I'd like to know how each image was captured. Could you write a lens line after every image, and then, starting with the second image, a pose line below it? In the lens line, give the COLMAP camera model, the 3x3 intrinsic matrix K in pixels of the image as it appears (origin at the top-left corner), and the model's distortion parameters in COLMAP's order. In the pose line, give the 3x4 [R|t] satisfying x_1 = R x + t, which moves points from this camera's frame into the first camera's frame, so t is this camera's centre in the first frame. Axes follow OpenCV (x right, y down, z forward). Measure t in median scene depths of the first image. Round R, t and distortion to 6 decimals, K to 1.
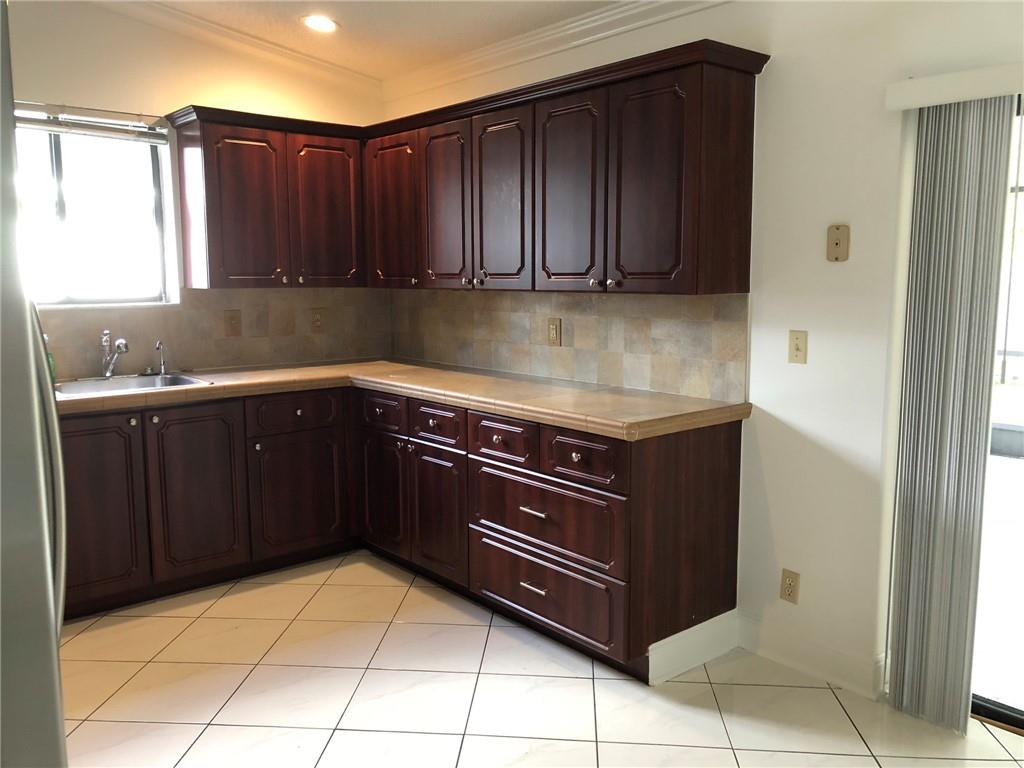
lens RADIAL K [[825.5, 0, 510.8], [0, 825.5, 388.2], [0, 0, 1]] dist [0.011438, -0.003350]
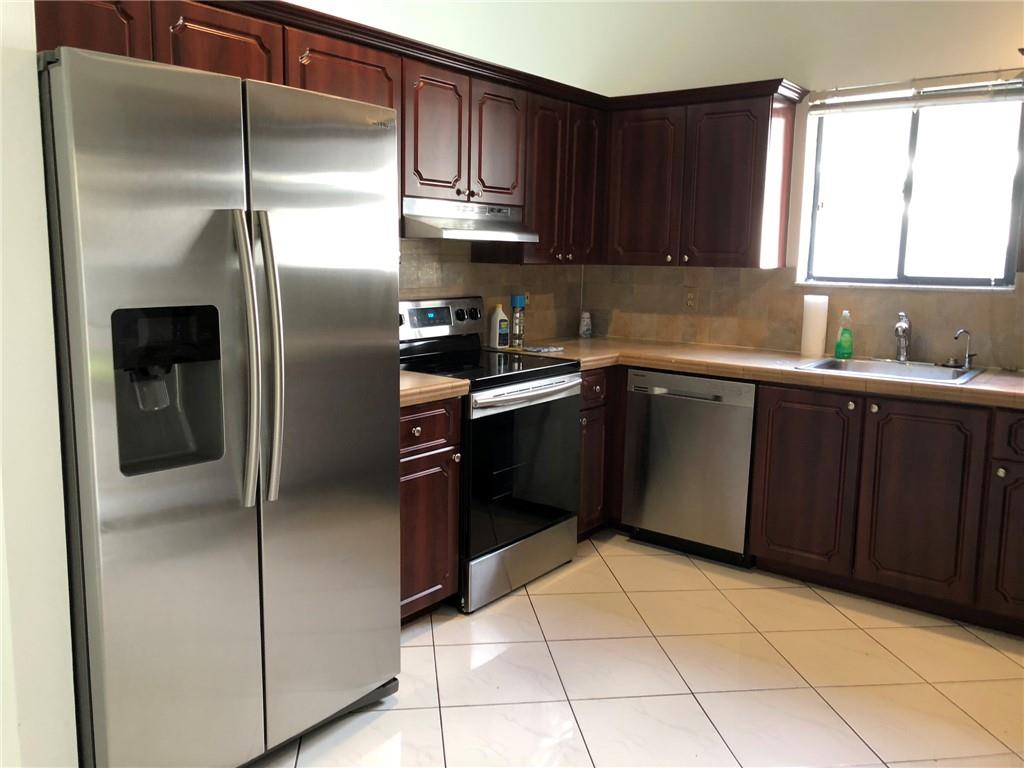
lens RADIAL K [[870.4, 0, 510.3], [0, 870.4, 377.0], [0, 0, 1]] dist [0.051121, 0.000758]
pose [[0.214377, 0.150492, -0.965088, 0.414796], [-0.152219, 0.981135, 0.119181, -0.050213], [0.964817, 0.121355, 0.233240, 0.343838]]
